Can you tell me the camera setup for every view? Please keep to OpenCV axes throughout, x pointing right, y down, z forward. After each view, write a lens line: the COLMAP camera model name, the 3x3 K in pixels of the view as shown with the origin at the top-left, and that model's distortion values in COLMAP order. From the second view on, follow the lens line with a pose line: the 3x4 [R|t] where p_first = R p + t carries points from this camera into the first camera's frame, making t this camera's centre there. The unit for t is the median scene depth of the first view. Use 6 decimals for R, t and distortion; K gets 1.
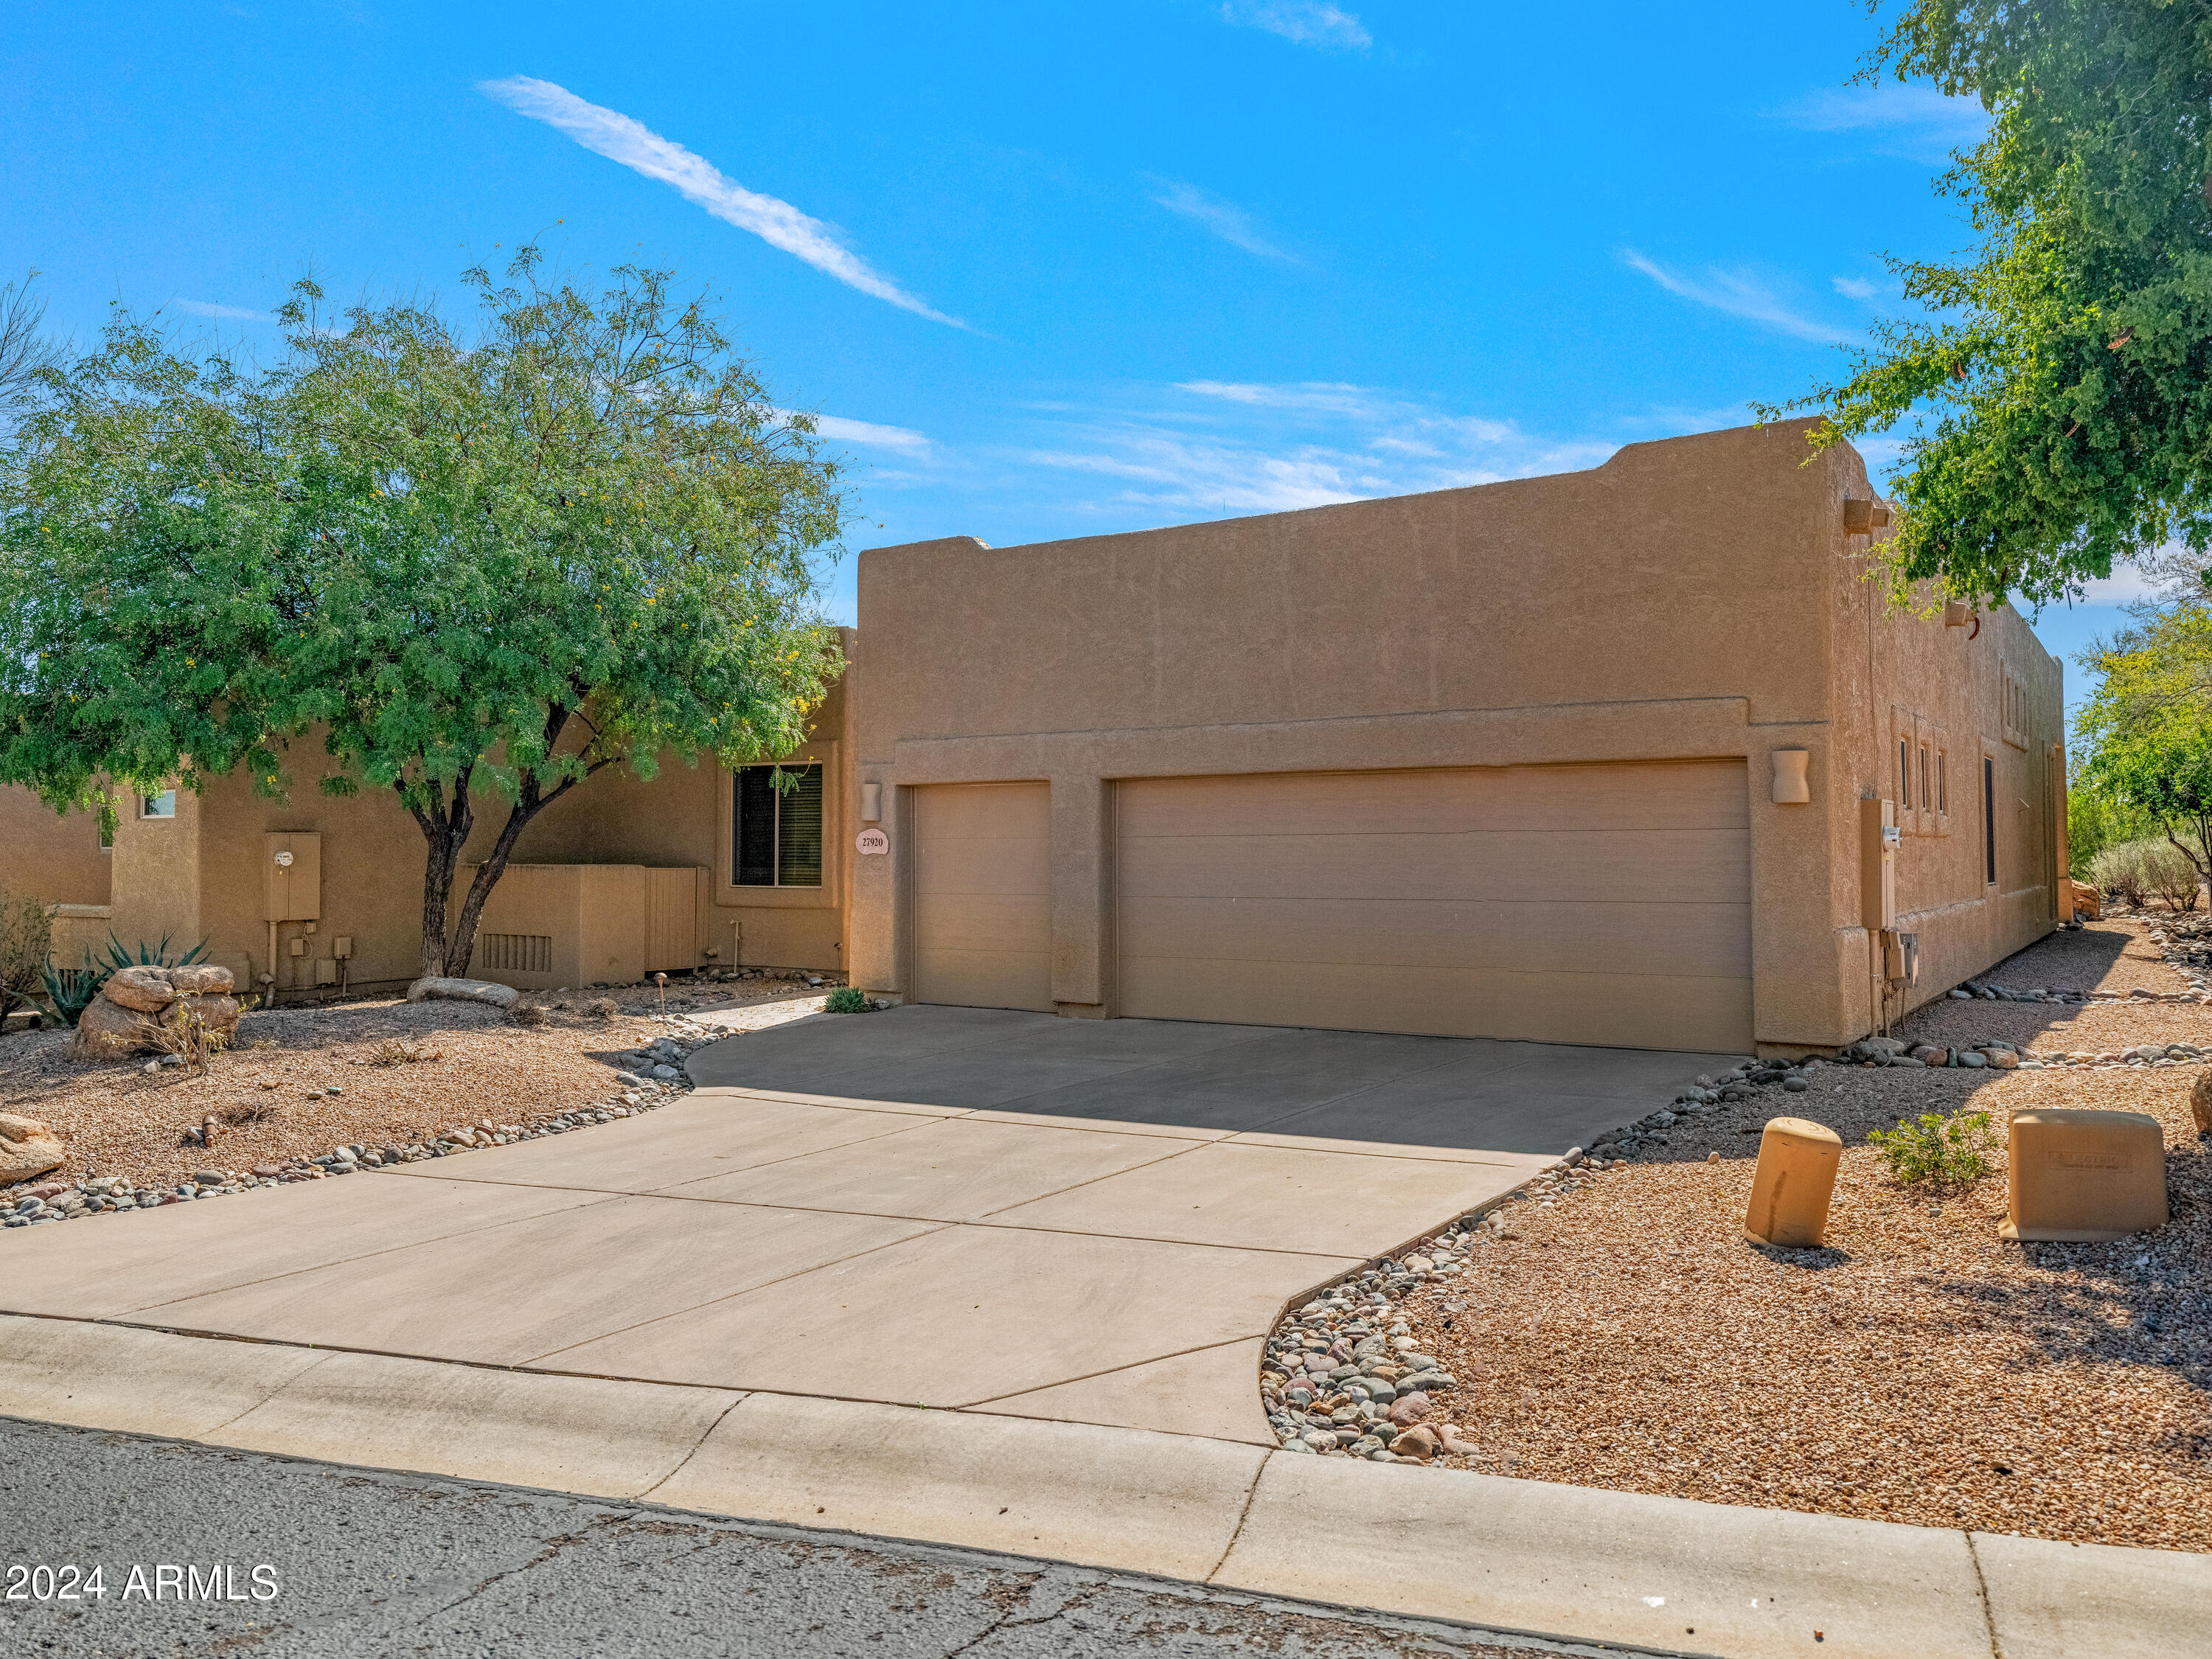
lens RADIAL K [[1540.0, 0, 1106.0], [0, 1540.0, 829.5], [0, 0, 1]] dist [0.083743, -0.081098]
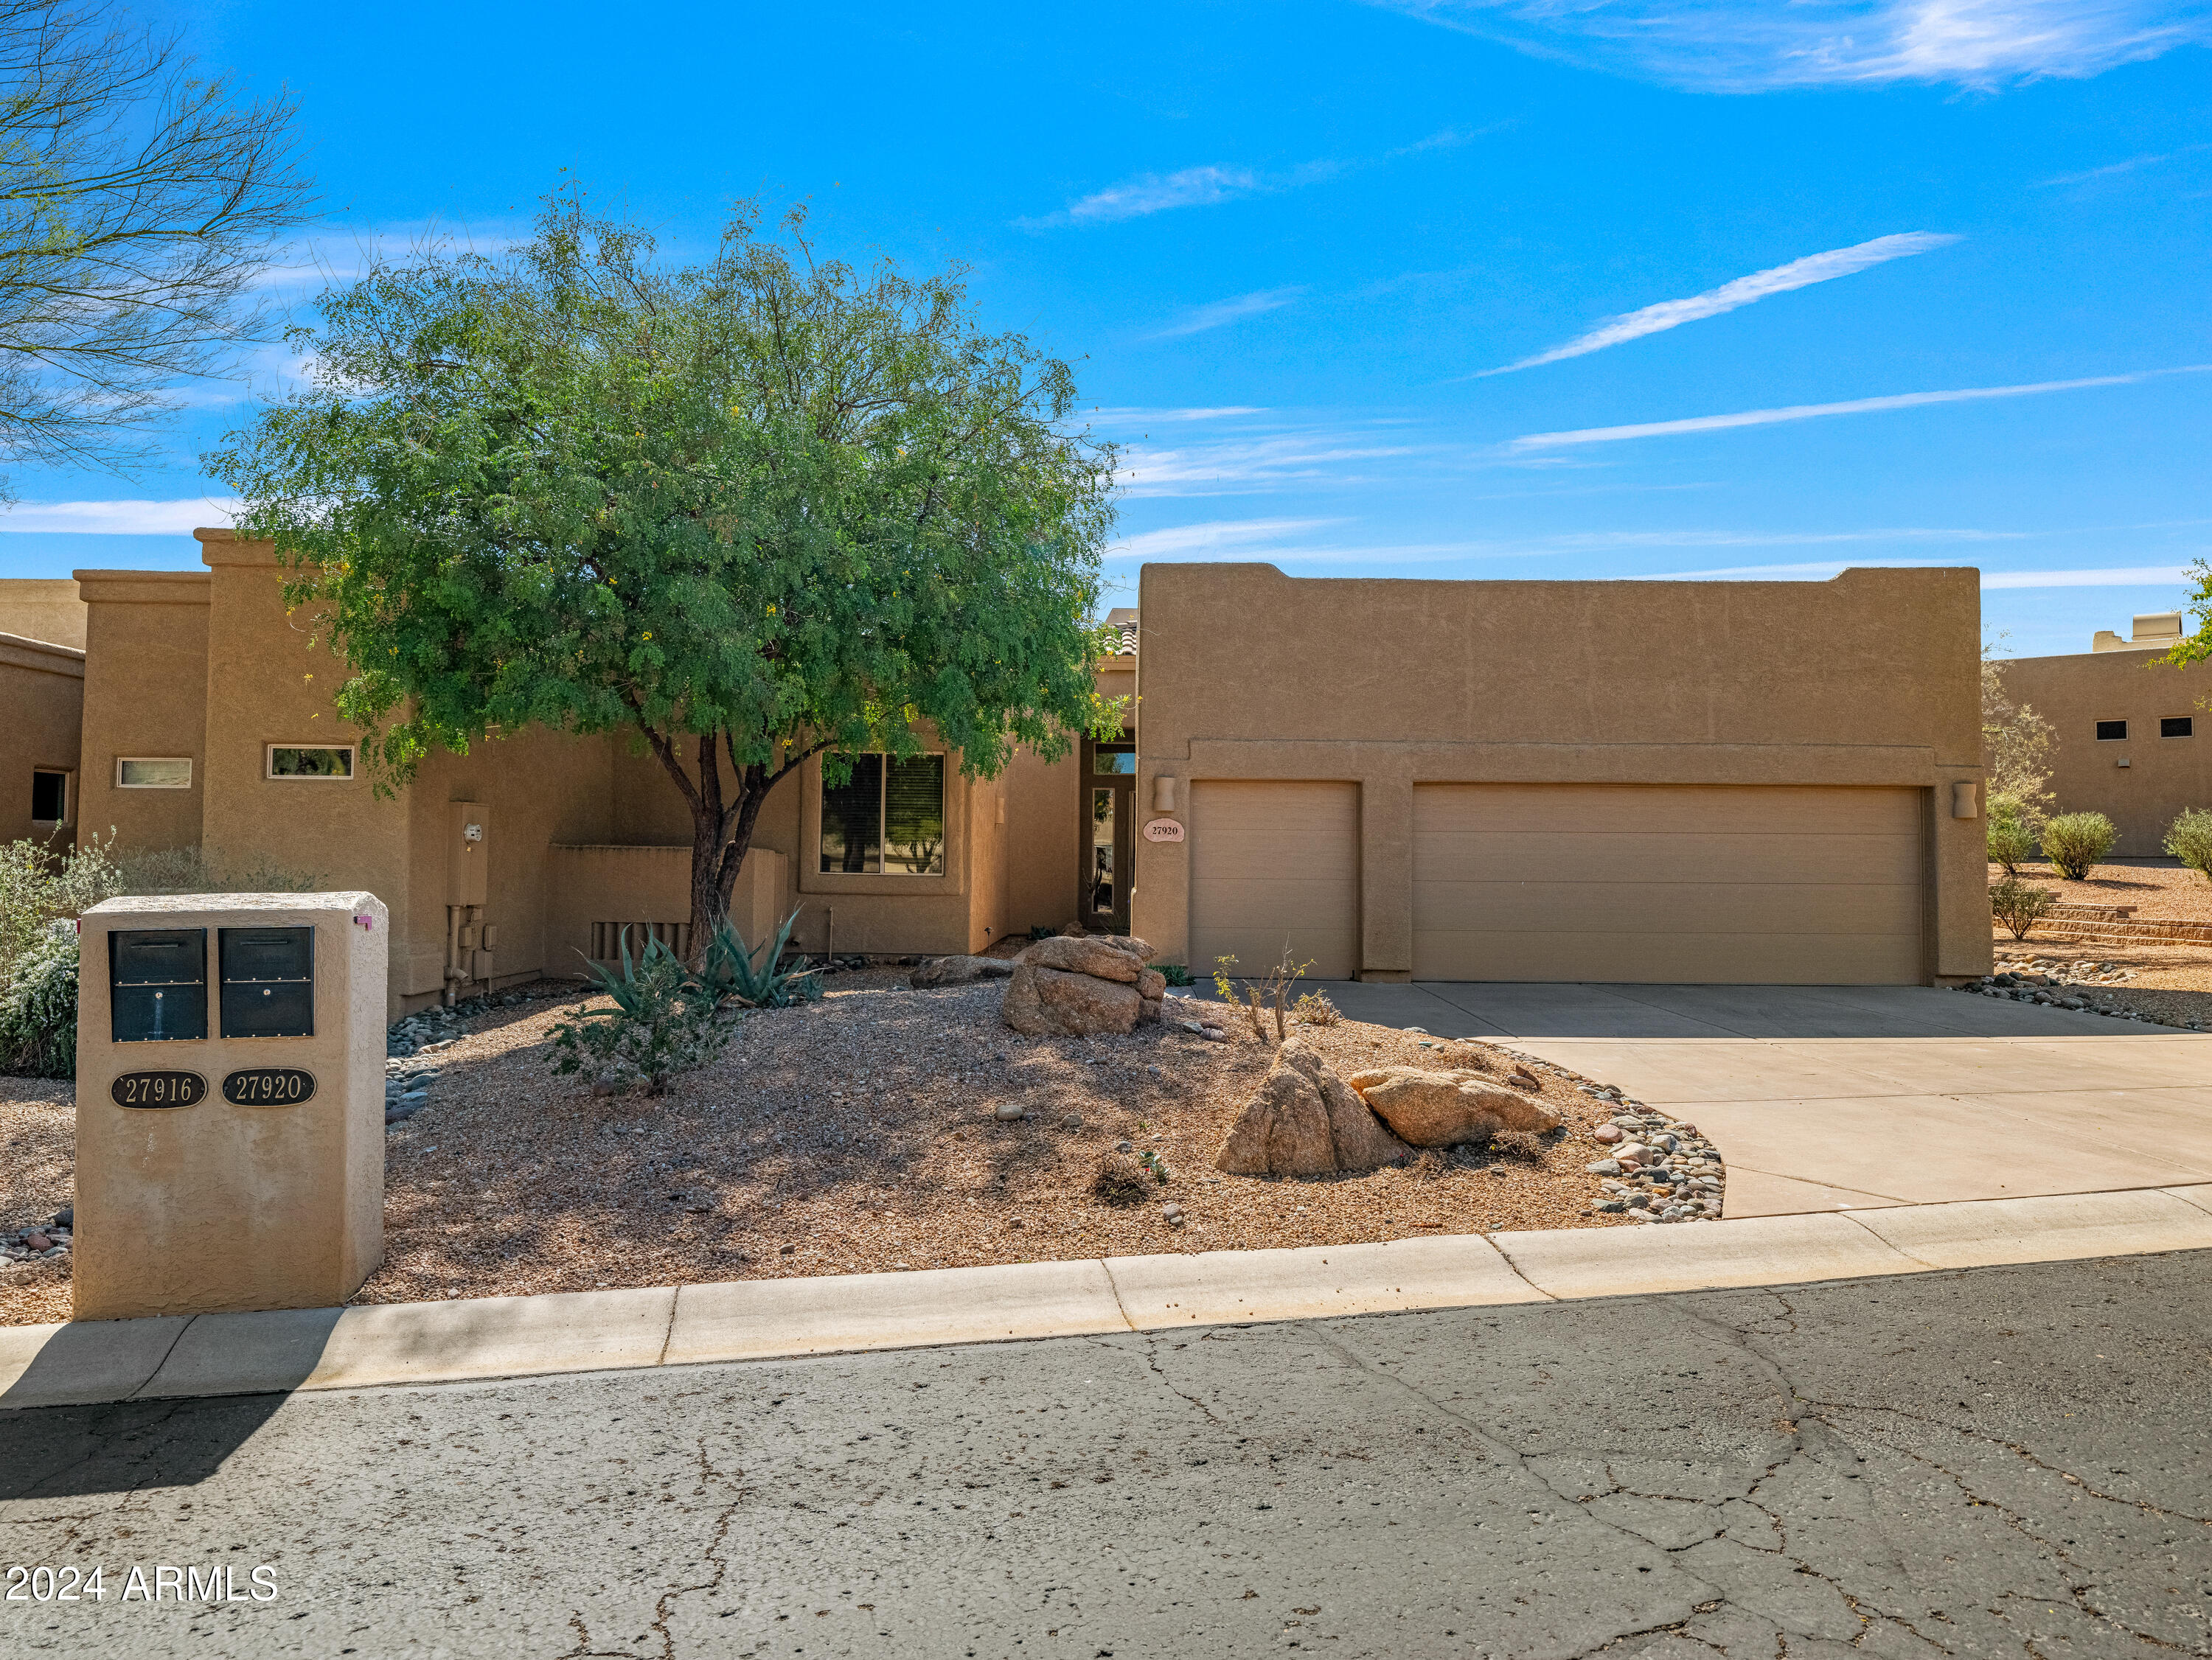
lens RADIAL K [[1466.6, 0, 1106.0], [0, 1466.6, 830.0], [0, 0, 1]] dist [0.027011, -0.002323]
pose [[0.857107, 0.027613, 0.514399, -0.816373], [-0.021650, 0.999611, -0.017586, 0.030408], [-0.514684, 0.003936, 0.857371, 0.152644]]
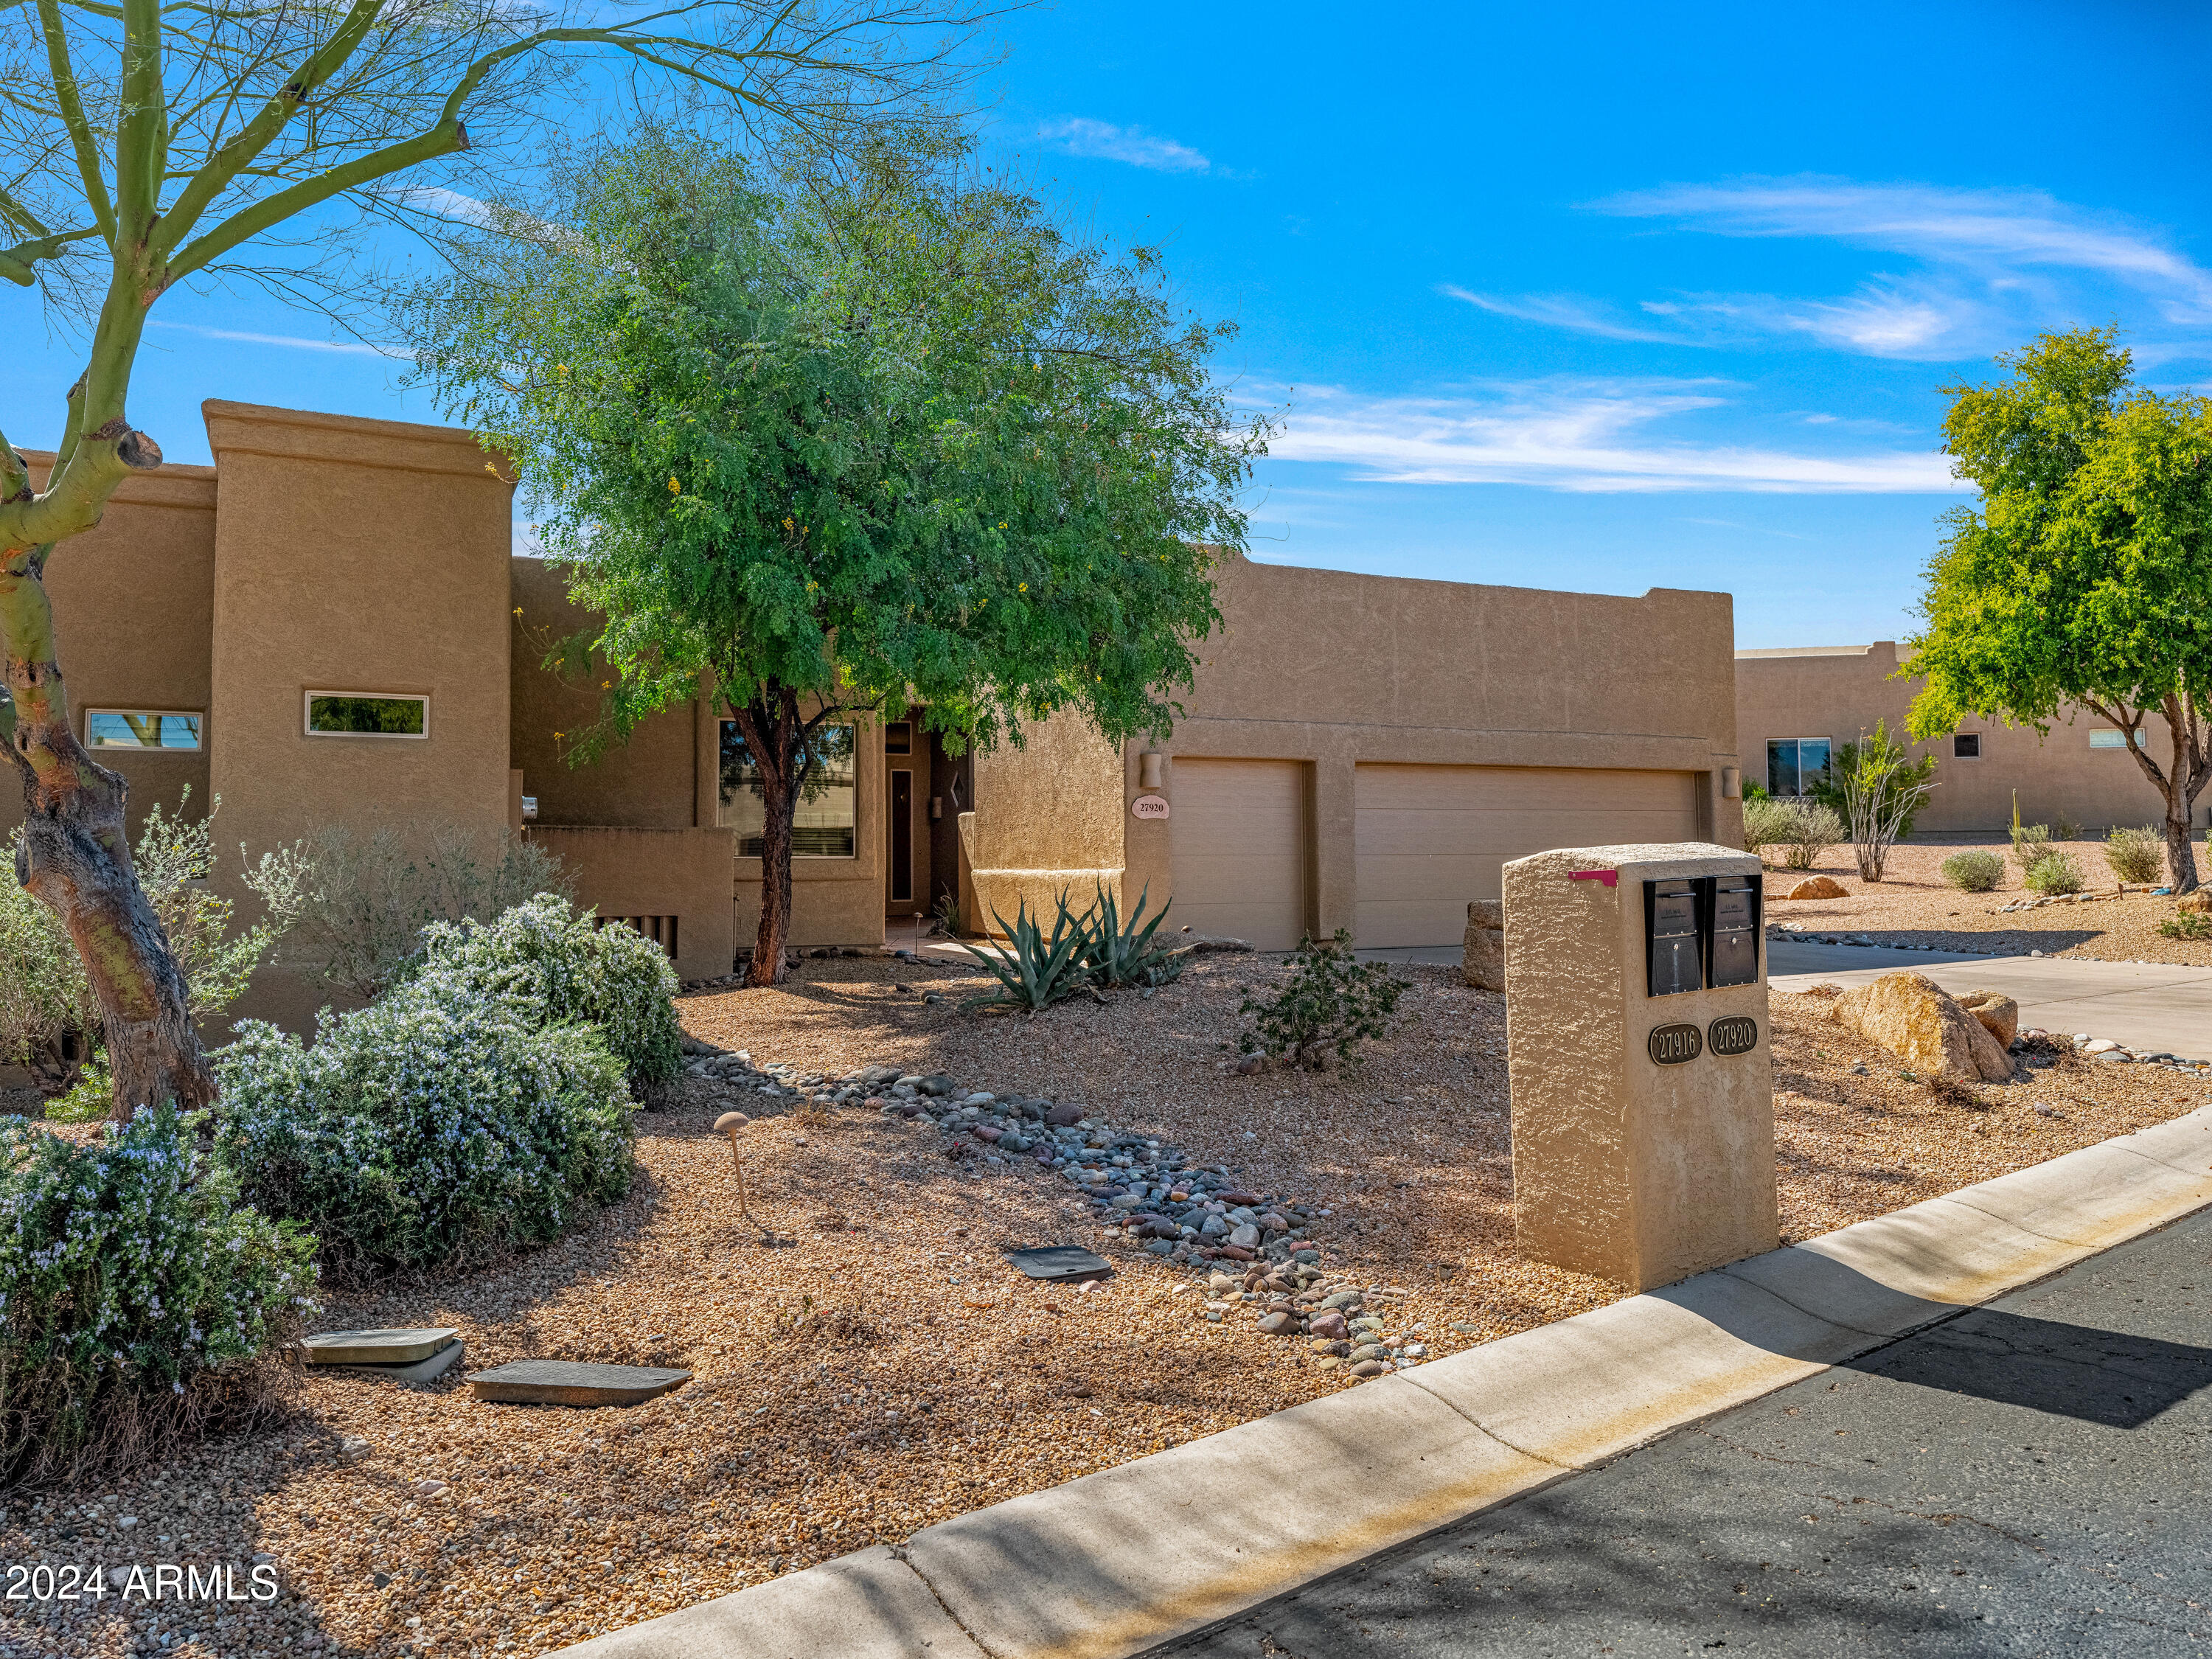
lens RADIAL K [[1540.0, 0, 1106.0], [0, 1540.0, 829.5], [0, 0, 1]] dist [0.083743, -0.081098]
pose [[0.522094, 0.019641, 0.852662, -1.238001], [-0.006328, 0.999796, -0.019155, 0.050275], [-0.852864, 0.004605, 0.522112, 0.525076]]
